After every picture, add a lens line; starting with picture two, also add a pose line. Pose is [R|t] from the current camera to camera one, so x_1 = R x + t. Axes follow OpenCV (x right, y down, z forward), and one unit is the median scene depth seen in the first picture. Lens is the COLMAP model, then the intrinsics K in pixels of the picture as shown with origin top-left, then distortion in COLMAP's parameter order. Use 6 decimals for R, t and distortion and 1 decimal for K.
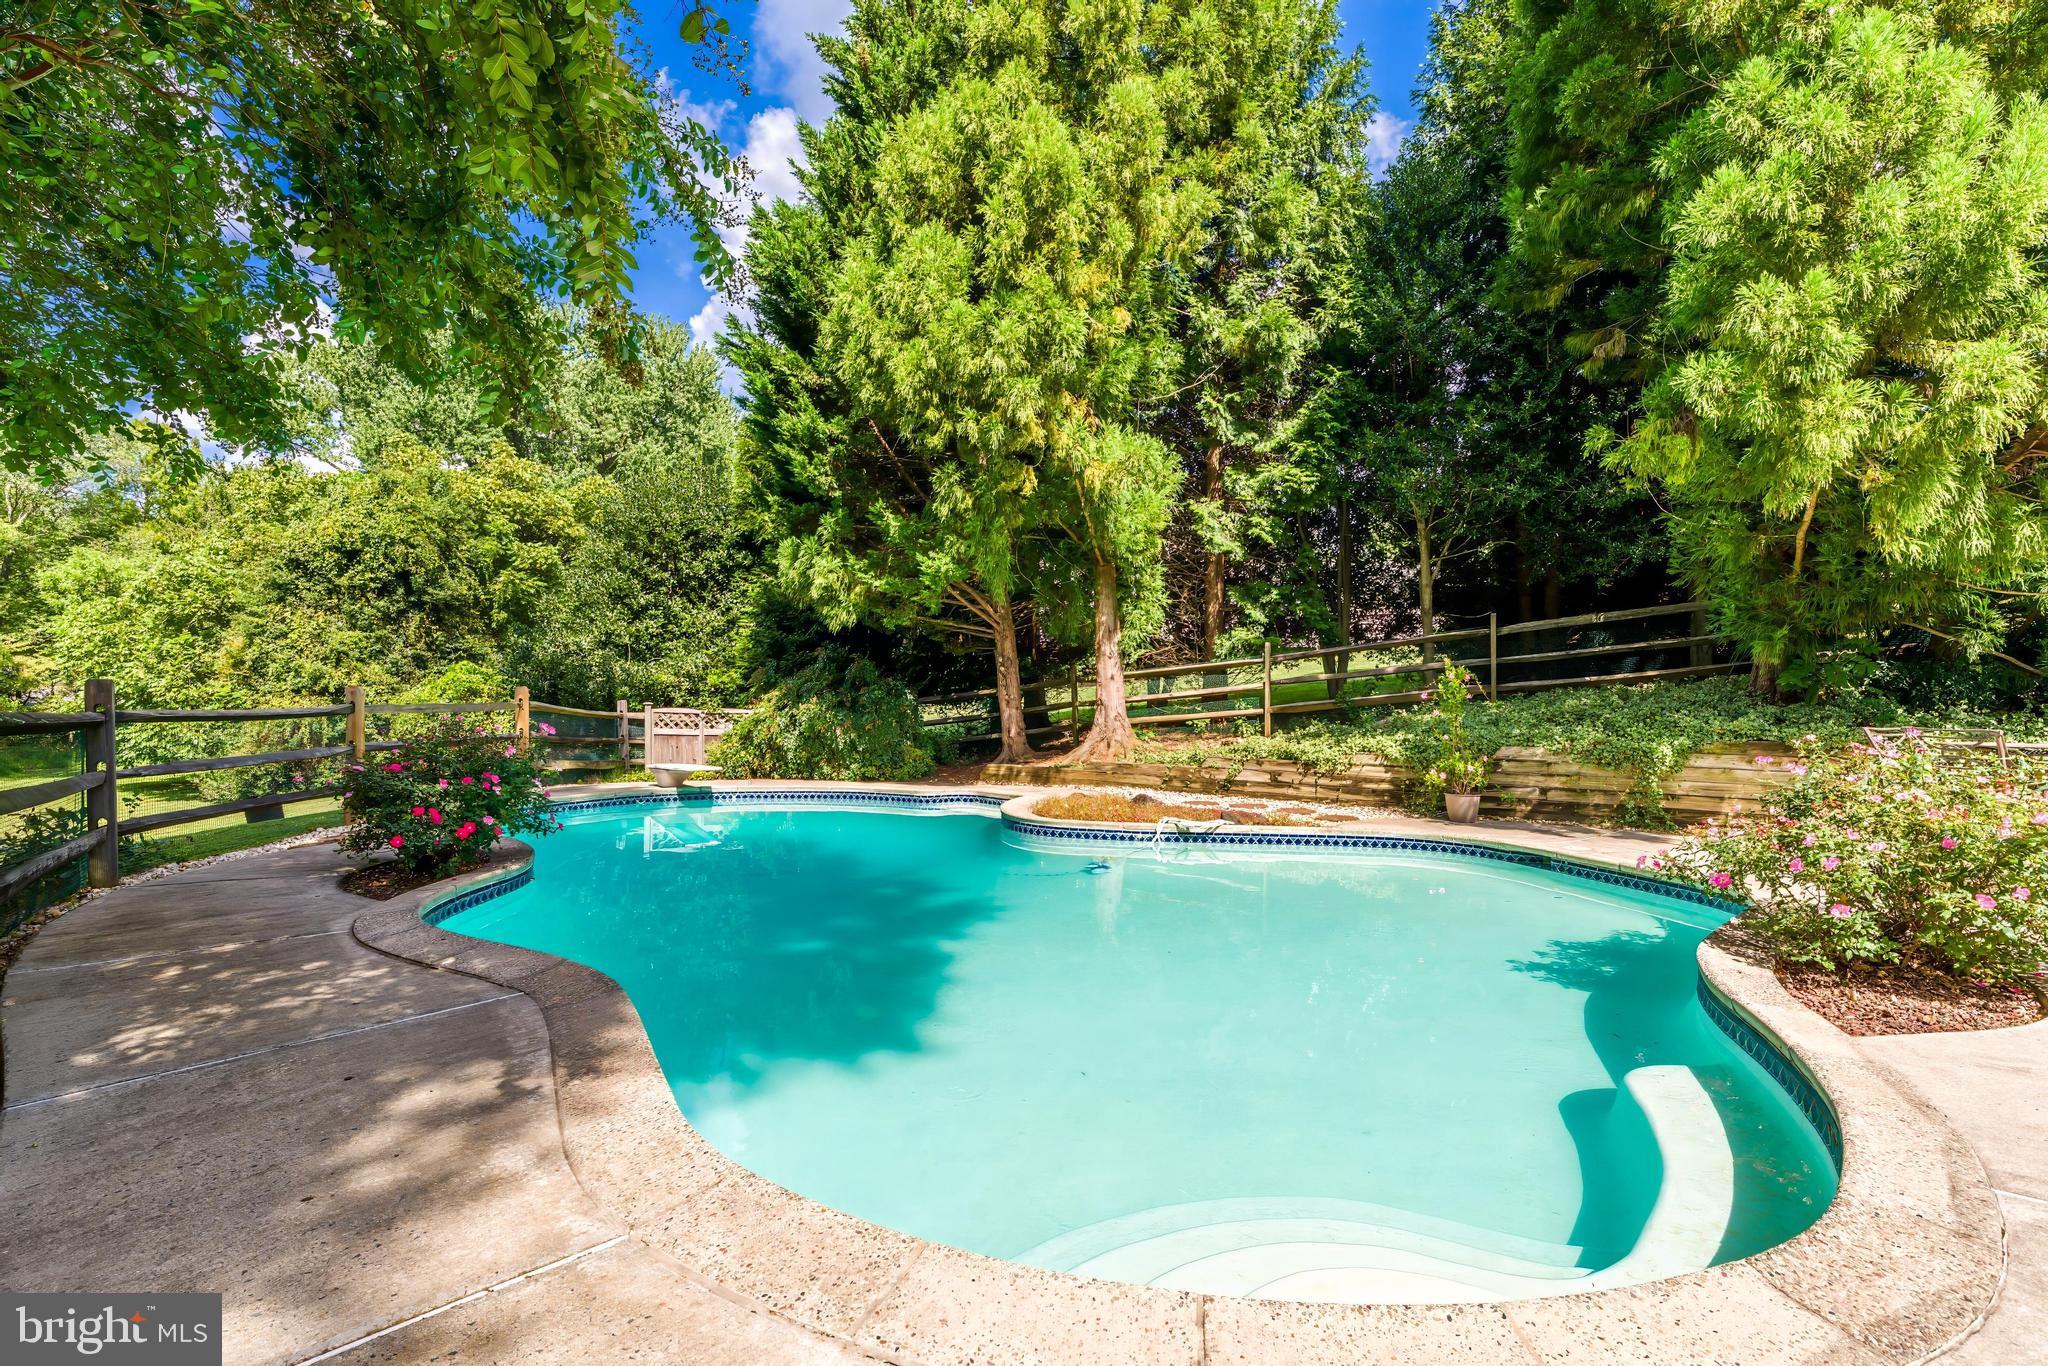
lens RADIAL K [[960.4, 0, 1027.2], [0, 960.4, 692.8], [0, 0, 1]] dist [-0.001960, -0.000175]
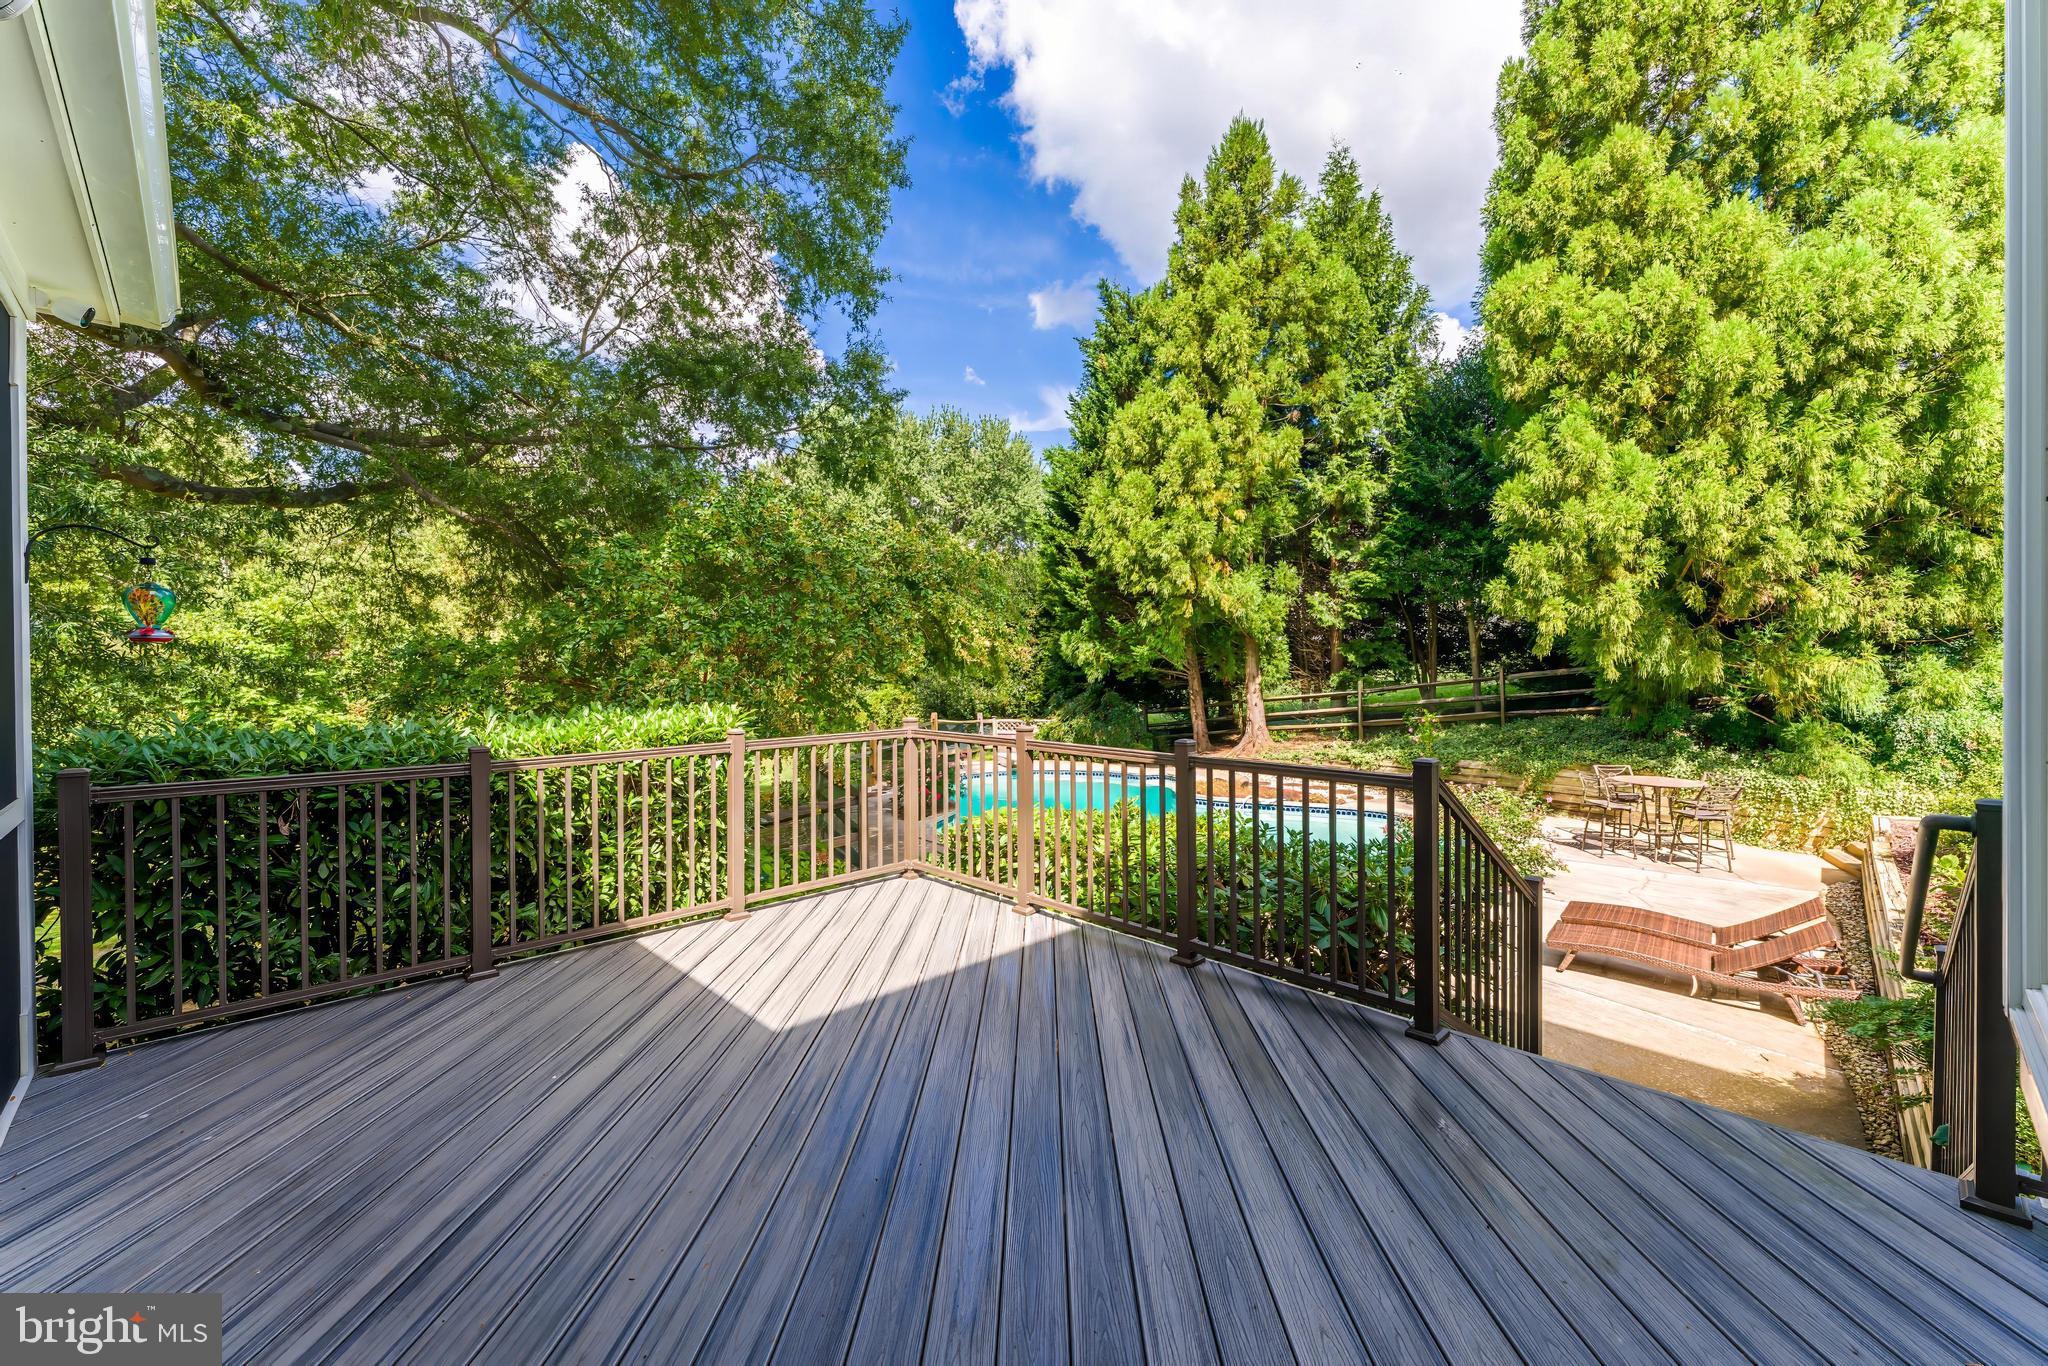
lens RADIAL K [[822.8, 0, 1028.6], [0, 822.8, 664.1], [0, 0, 1]] dist [-0.000438, -0.000121]
pose [[0.949717, -0.011471, -0.312899, 0.187350], [0.014469, 0.999869, 0.007261, -0.117820], [0.312775, -0.011423, 0.949759, -0.553109]]
